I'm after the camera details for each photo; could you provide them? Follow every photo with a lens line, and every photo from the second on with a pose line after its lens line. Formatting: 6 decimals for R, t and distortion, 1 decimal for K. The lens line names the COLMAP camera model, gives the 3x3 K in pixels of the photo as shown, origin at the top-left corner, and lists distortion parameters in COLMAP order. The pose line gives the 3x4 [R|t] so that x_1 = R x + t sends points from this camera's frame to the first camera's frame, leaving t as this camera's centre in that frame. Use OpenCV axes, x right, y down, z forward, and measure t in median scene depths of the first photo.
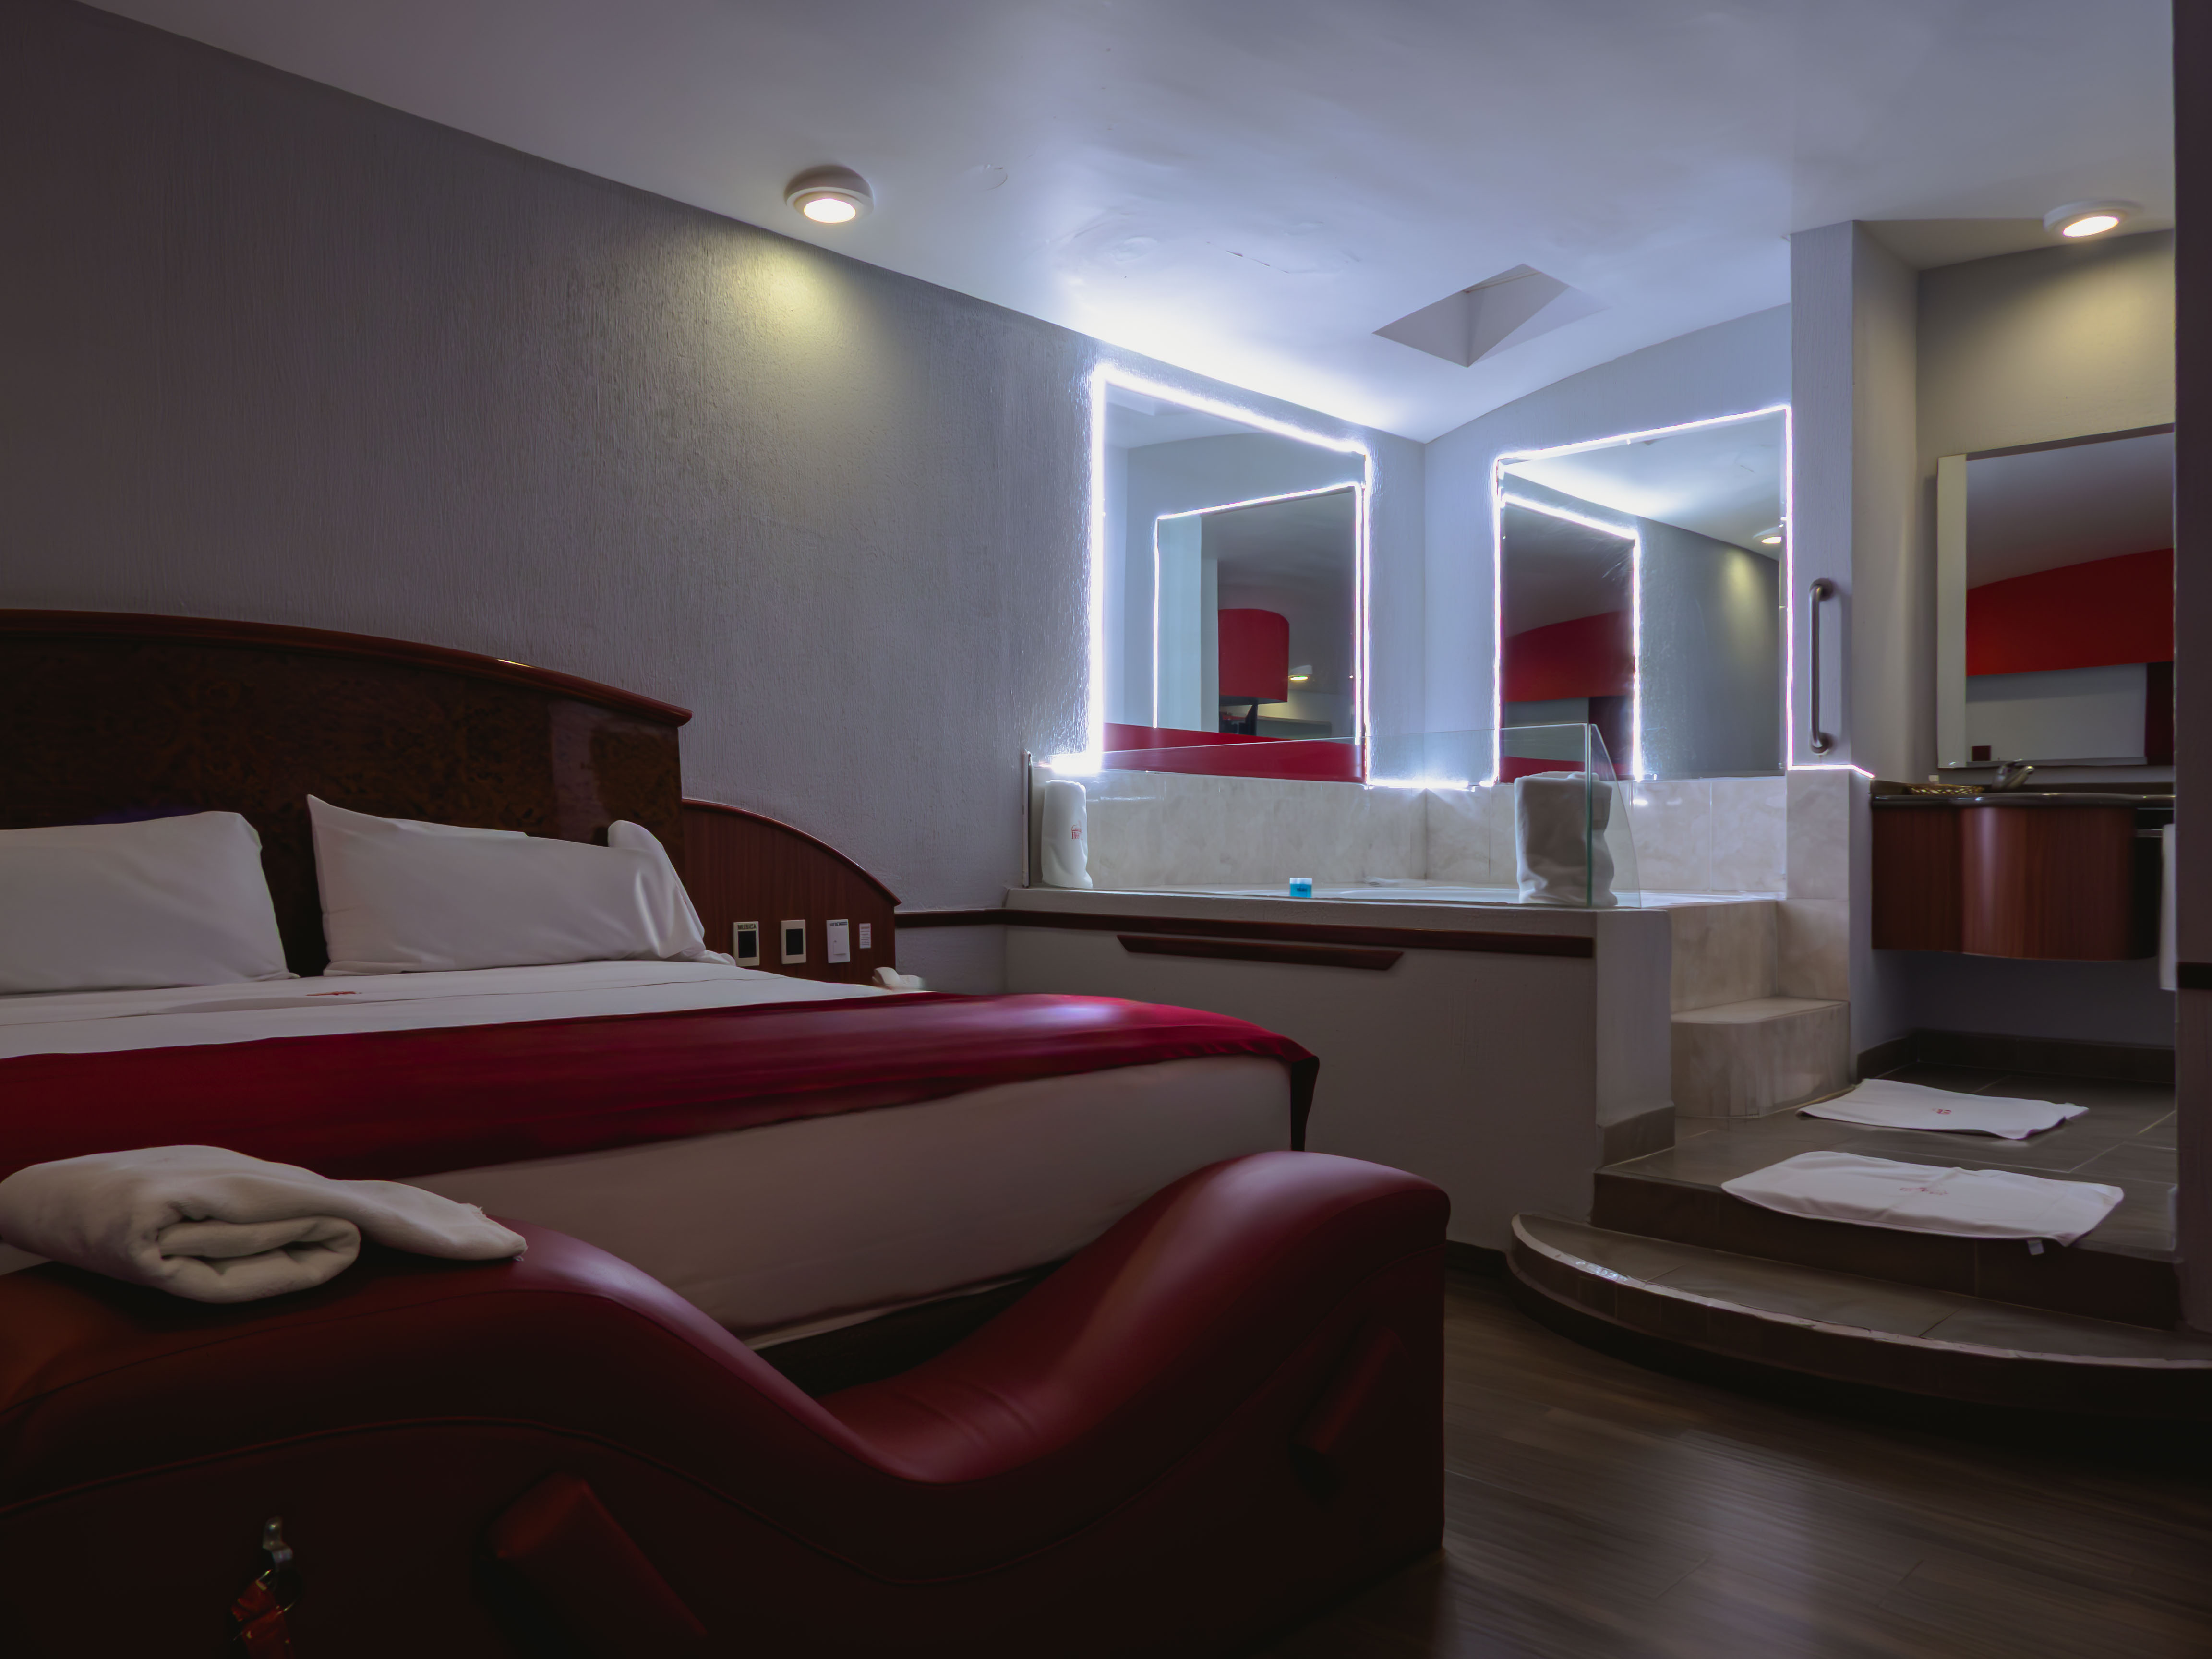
lens RADIAL K [[1581.2, 0, 1106.0], [0, 1581.2, 829.5], [0, 0, 1]] dist [-0.004072, -0.001134]
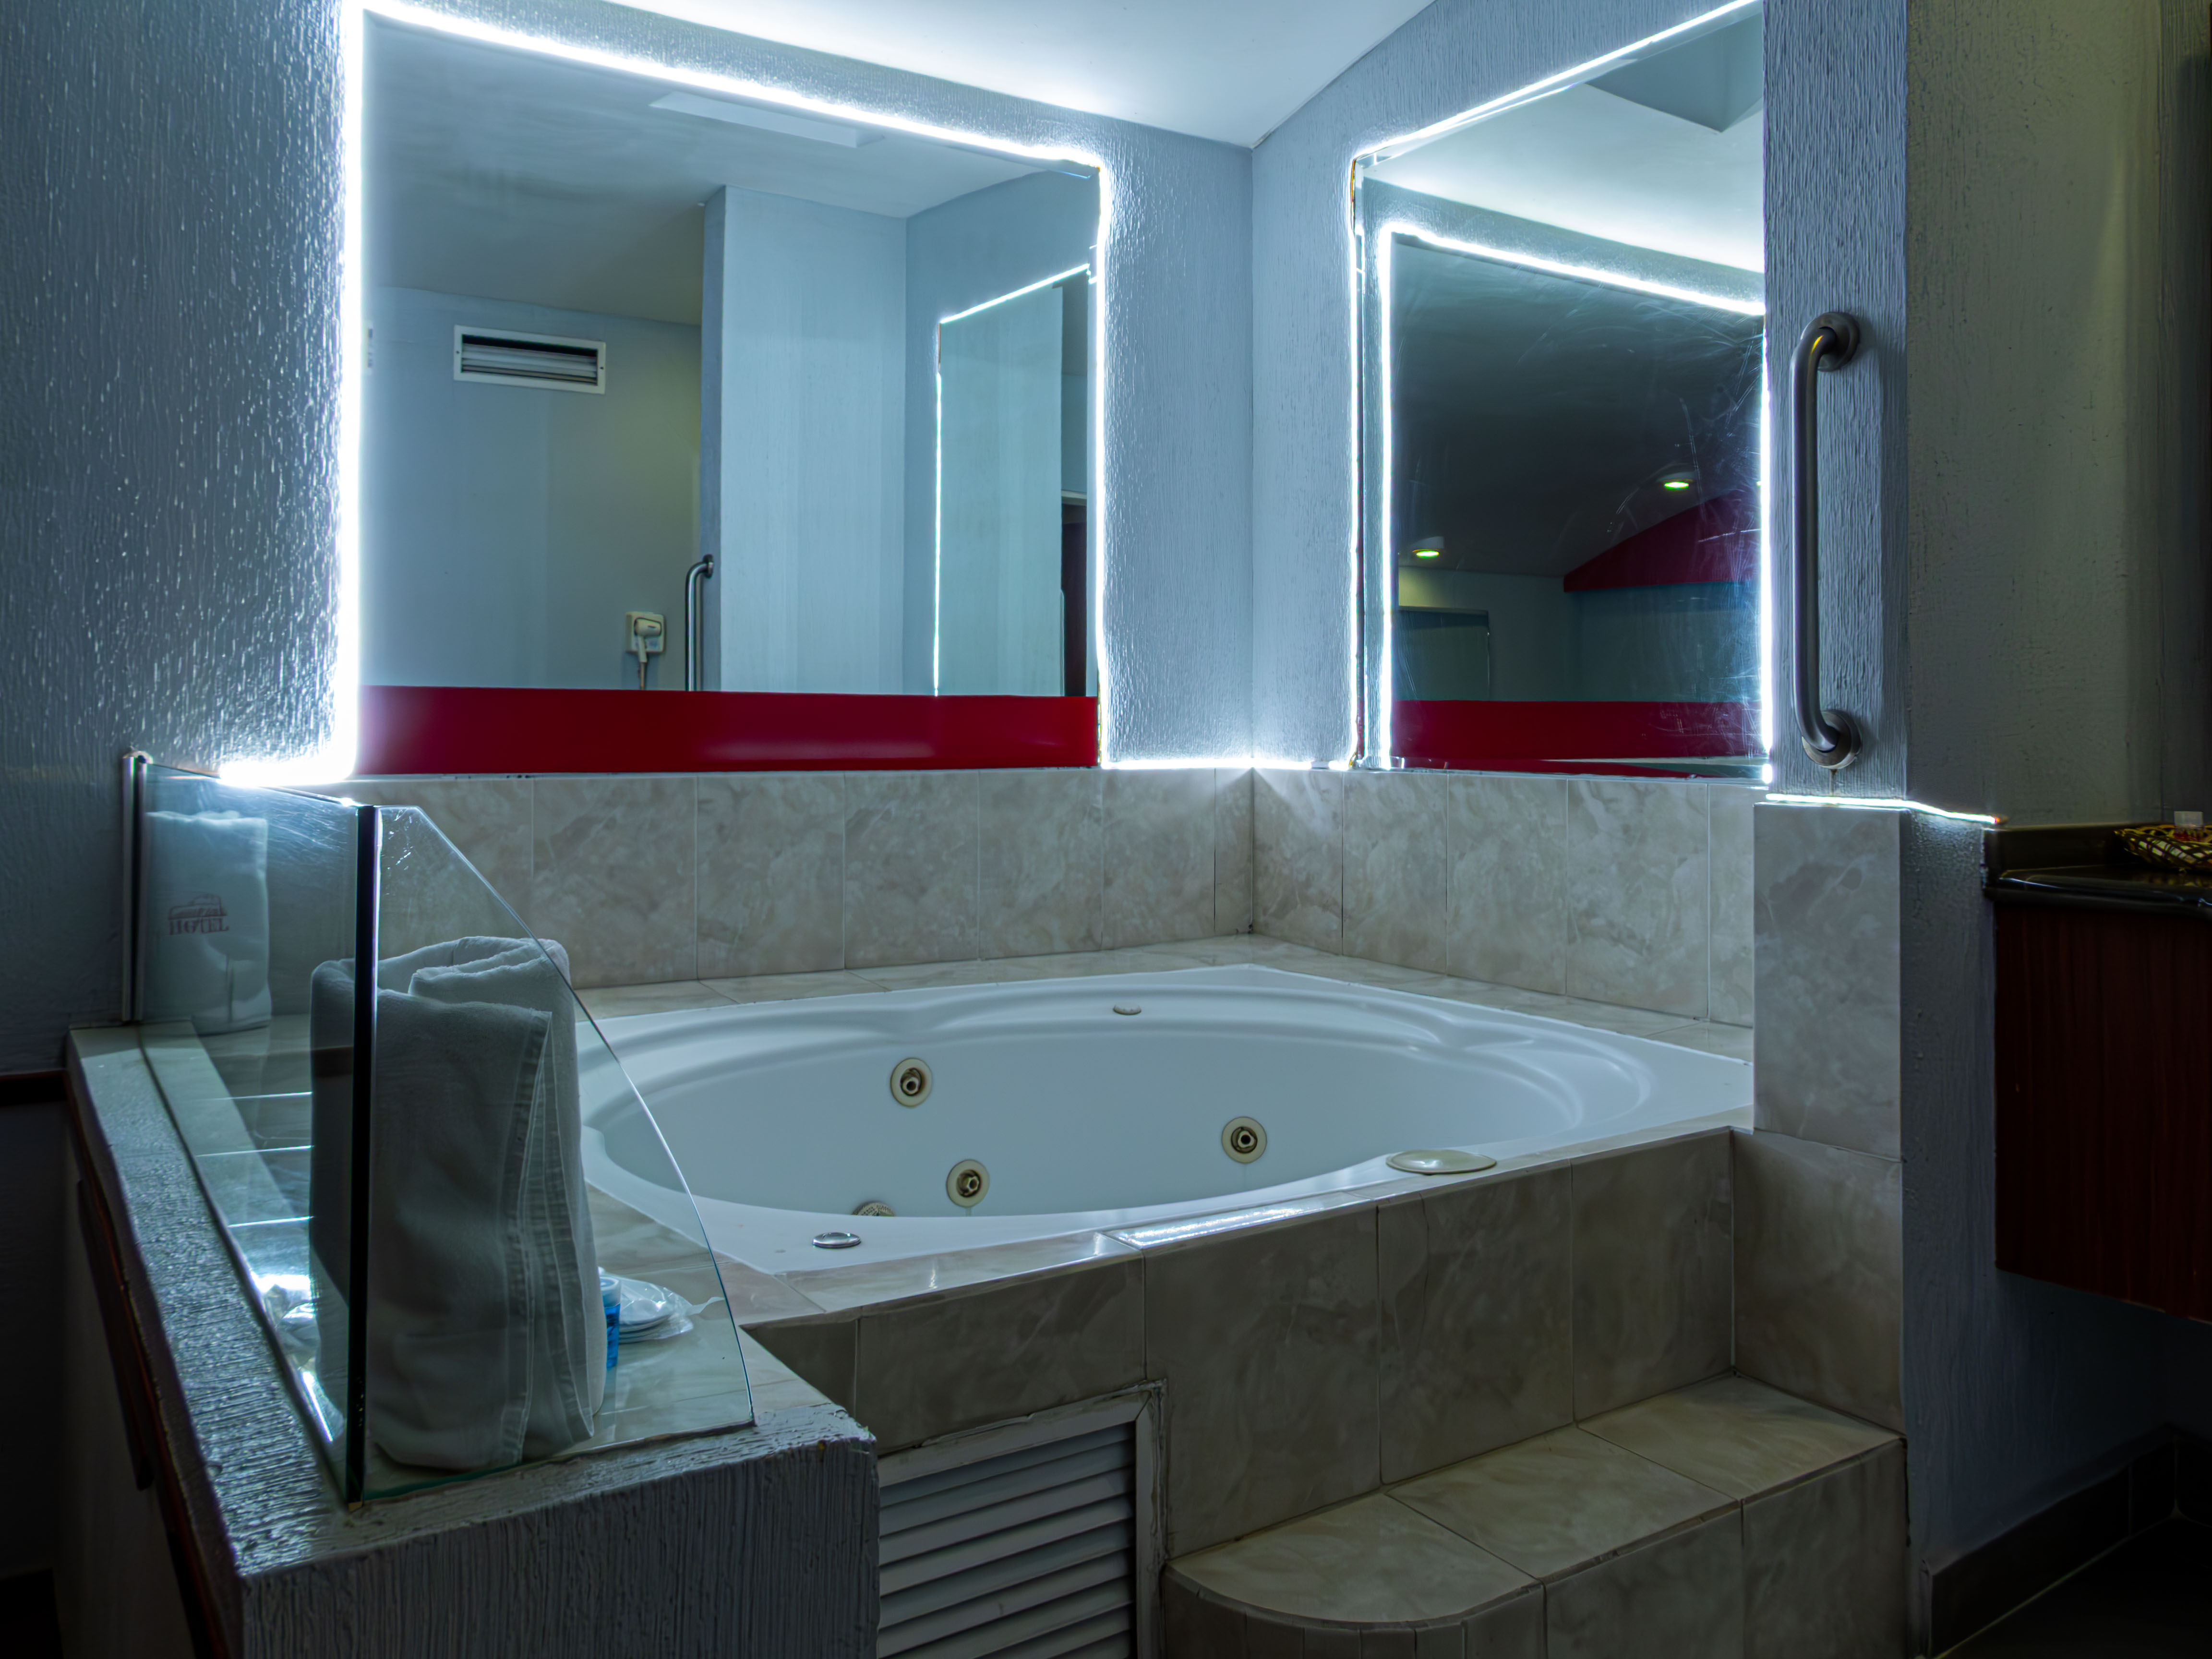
lens RADIAL K [[1629.2, 0, 1100.4], [0, 1629.2, 685.8], [0, 0, 1]] dist [0.004199, 0.003323]
pose [[0.973271, -0.006758, -0.229561, 0.349564], [0.003798, 0.999904, -0.013333, -0.059313], [0.229629, 0.012105, 0.973203, 0.539981]]
